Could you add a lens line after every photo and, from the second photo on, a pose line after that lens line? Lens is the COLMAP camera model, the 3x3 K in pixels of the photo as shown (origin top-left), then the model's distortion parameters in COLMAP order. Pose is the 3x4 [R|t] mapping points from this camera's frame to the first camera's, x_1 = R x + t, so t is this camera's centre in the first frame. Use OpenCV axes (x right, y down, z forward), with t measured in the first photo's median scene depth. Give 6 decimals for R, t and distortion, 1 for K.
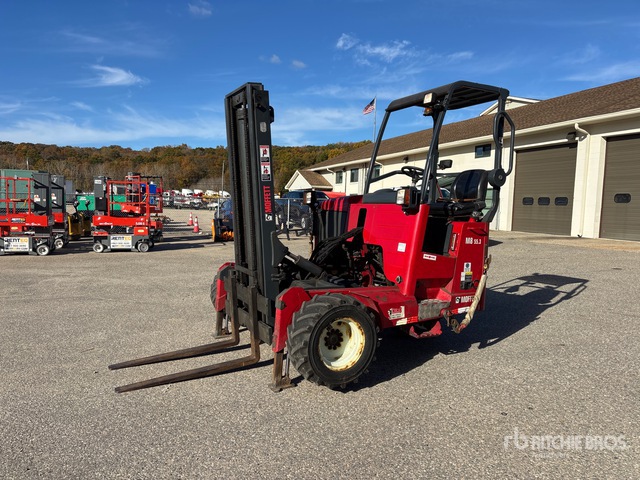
lens RADIAL K [[503.8, 0, 316.9], [0, 503.8, 246.4], [0, 0, 1]] dist [0.075721, -0.015676]
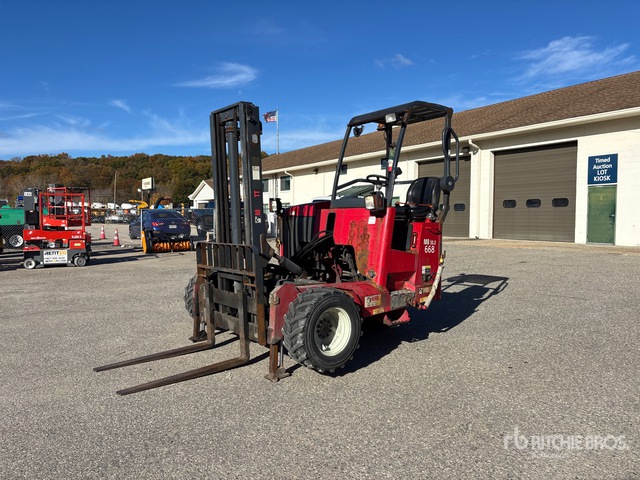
lens RADIAL K [[503.8, 0, 319.5], [0, 503.8, 249.0], [0, 0, 1]] dist [0.075721, -0.015676]
pose [[0.974876, -0.036530, 0.219733, -0.176460], [0.040135, 0.999123, -0.011964, 0.013474], [-0.219104, 0.020482, 0.975487, -0.068281]]
